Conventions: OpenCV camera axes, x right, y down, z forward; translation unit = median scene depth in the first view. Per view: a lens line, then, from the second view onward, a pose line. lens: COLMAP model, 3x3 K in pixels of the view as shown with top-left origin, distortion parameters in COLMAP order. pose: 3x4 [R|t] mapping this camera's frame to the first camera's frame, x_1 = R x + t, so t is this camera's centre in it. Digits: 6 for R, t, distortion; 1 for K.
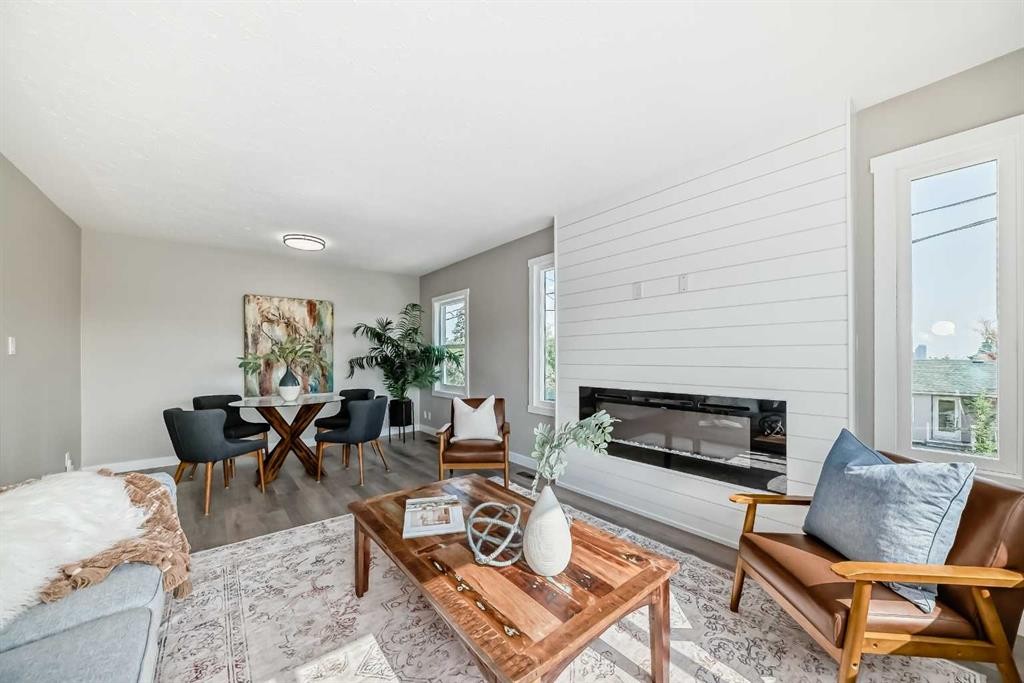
lens RADIAL K [[367.5, 0, 511.8], [0, 367.5, 359.5], [0, 0, 1]] dist [0.000327, 0.000074]
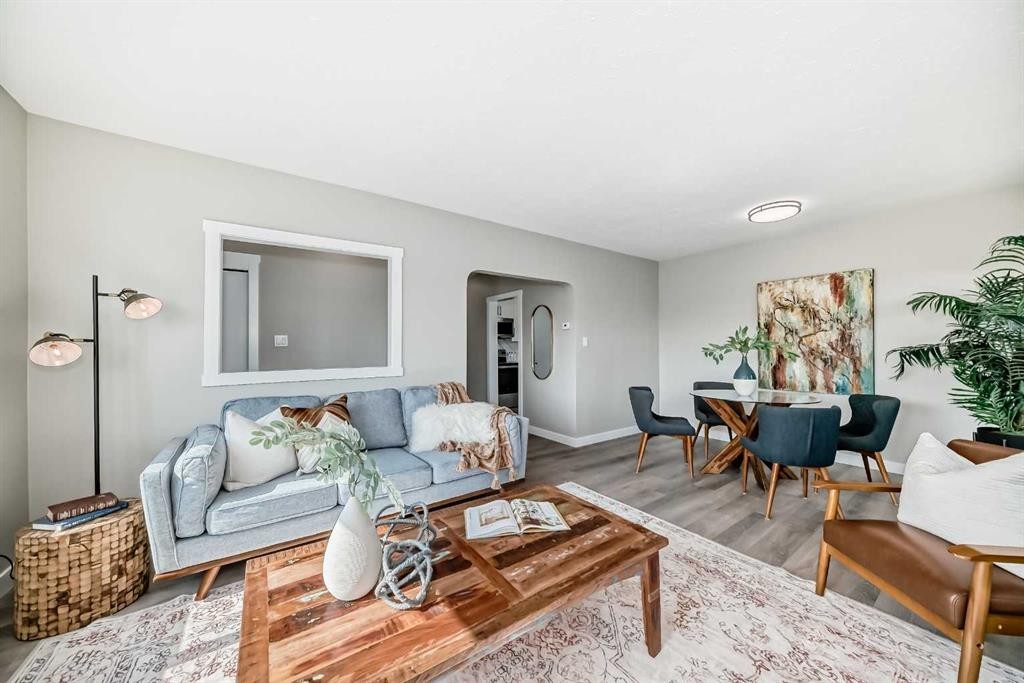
lens RADIAL K [[357.7, 0, 512.5], [0, 357.7, 346.1], [0, 0, 1]] dist [-0.031855, 0.008453]
pose [[-0.071307, -0.005004, -0.997442, 0.329292], [-0.004409, 0.999979, -0.004702, -0.002695], [0.997445, 0.004063, -0.071327, 0.522221]]
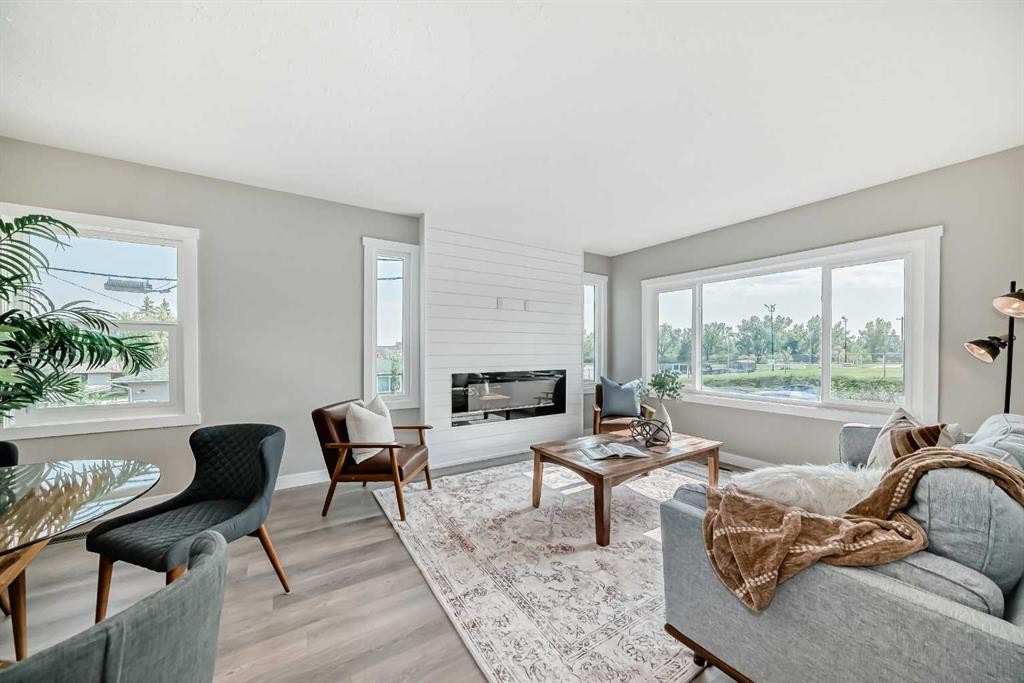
lens RADIAL K [[369.0, 0, 515.3], [0, 369.0, 356.7], [0, 0, 1]] dist [-0.047582, -0.000017]
pose [[0.105872, -0.014353, 0.994276, -0.851904], [0.003611, 0.999895, 0.014049, 0.002292], [-0.994373, 0.002102, 0.105913, 0.612371]]
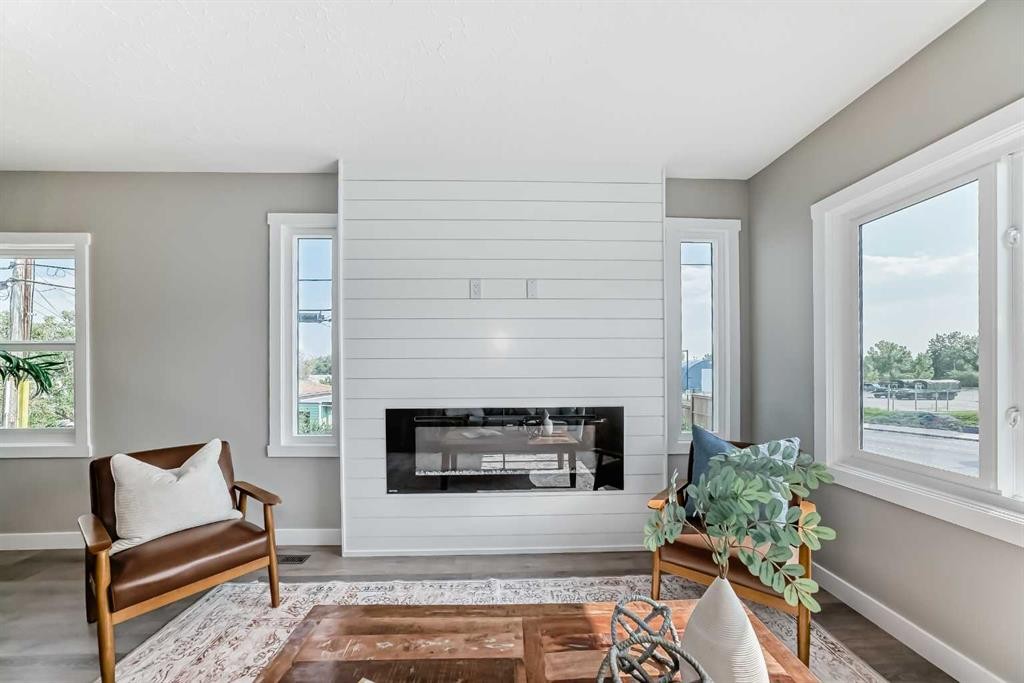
lens RADIAL K [[379.8, 0, 508.2], [0, 379.8, 367.7], [0, 0, 1]] dist [-0.023746, 0.000132]
pose [[0.606820, 0.001938, 0.794837, -0.233693], [0.006586, 0.999950, -0.007467, -0.000149], [-0.794812, 0.009766, 0.606777, 0.325654]]
